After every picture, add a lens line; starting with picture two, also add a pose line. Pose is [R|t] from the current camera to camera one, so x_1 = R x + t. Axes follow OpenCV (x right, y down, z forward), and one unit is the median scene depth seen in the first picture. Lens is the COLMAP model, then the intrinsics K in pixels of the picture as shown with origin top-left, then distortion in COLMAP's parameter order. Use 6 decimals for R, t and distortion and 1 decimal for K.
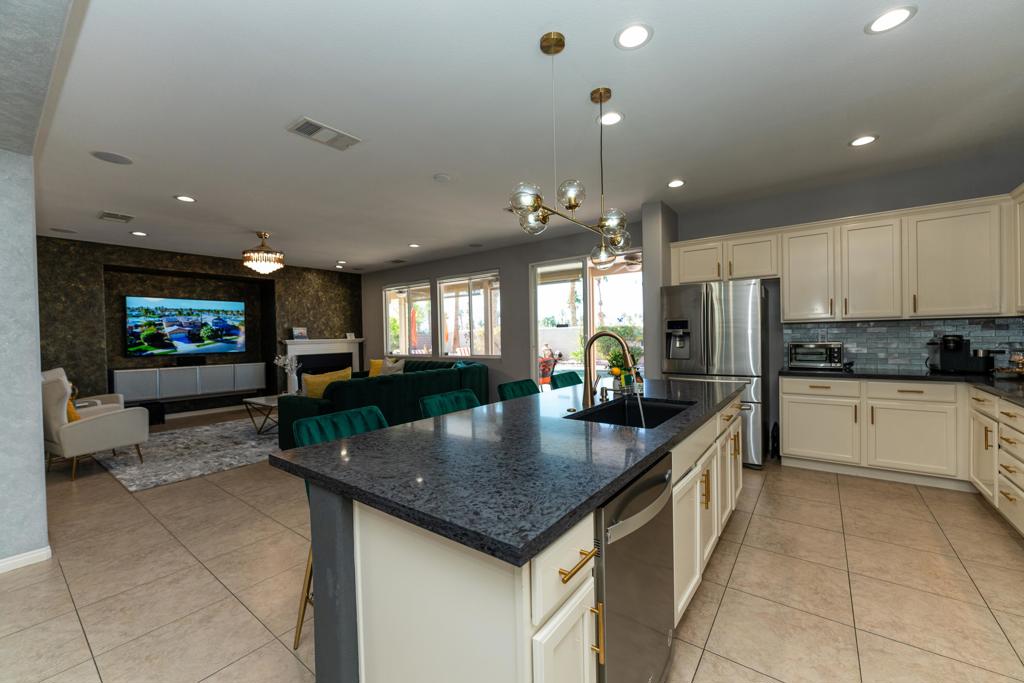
lens RADIAL K [[406.6, 0, 512.0], [0, 406.6, 341.5], [0, 0, 1]] dist [-0.000828, -0.000182]
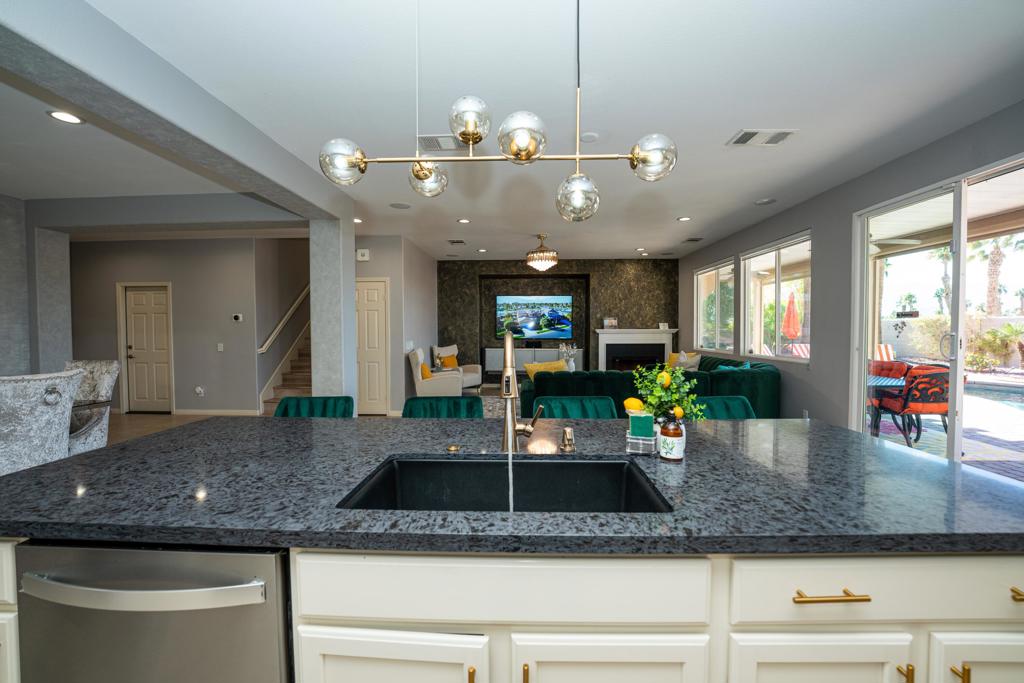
lens RADIAL K [[413.0, 0, 514.2], [0, 413.0, 340.9], [0, 0, 1]] dist [-0.029606, 0.003876]
pose [[0.580549, 0.043571, -0.813059, 0.230722], [-0.020746, 0.999035, 0.038723, -0.011901], [0.813961, -0.005613, 0.580893, 0.210491]]
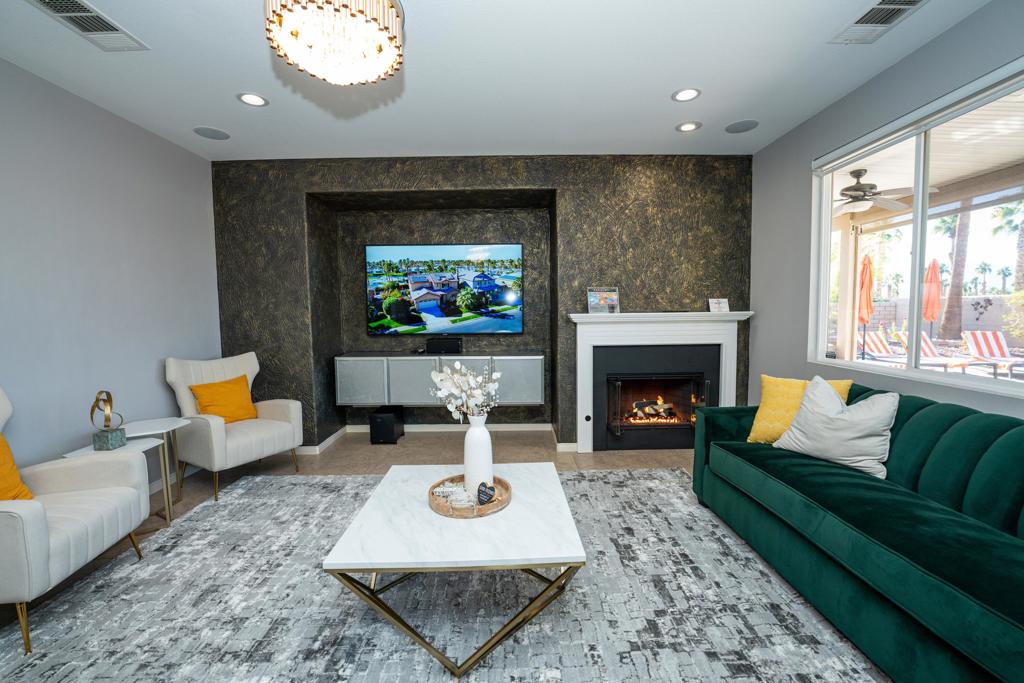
lens RADIAL K [[413.0, 0, 514.2], [0, 413.0, 340.9], [0, 0, 1]] dist [-0.029606, 0.003876]
pose [[0.611346, 0.068891, -0.788359, -0.239326], [-0.011755, 0.996884, 0.077997, -0.009768], [0.791276, -0.038416, 0.610251, 0.727056]]
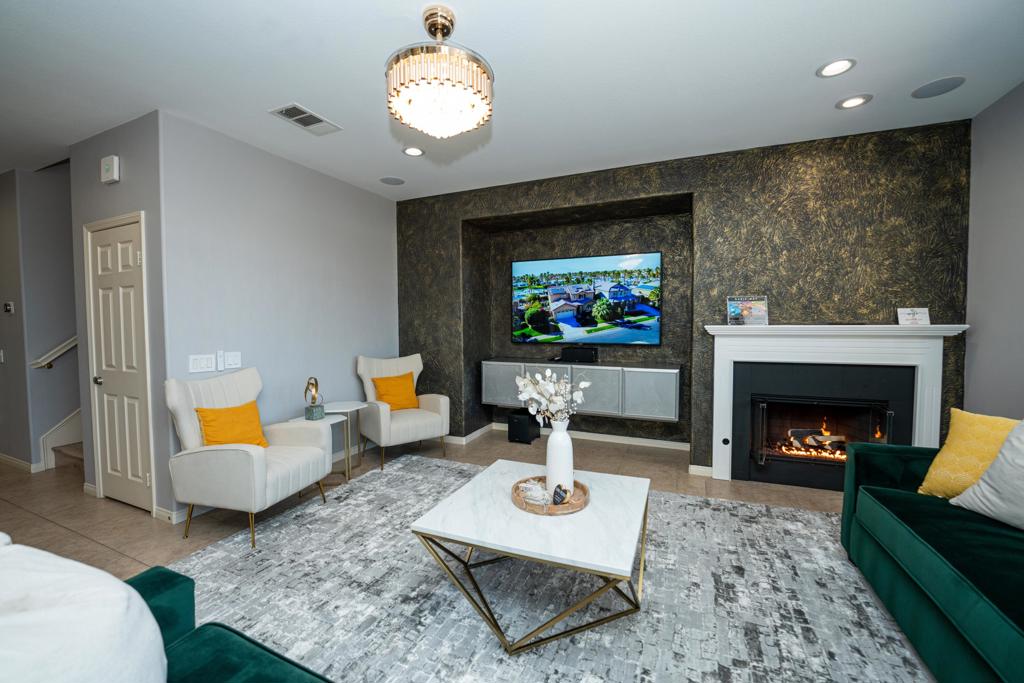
lens RADIAL K [[413.0, 0, 514.2], [0, 413.0, 340.9], [0, 0, 1]] dist [-0.029606, 0.003876]
pose [[0.236749, 0.062362, -0.969567, -0.195207], [-0.013142, 0.998052, 0.060985, -0.012345], [0.971482, -0.001696, 0.237108, 0.774163]]
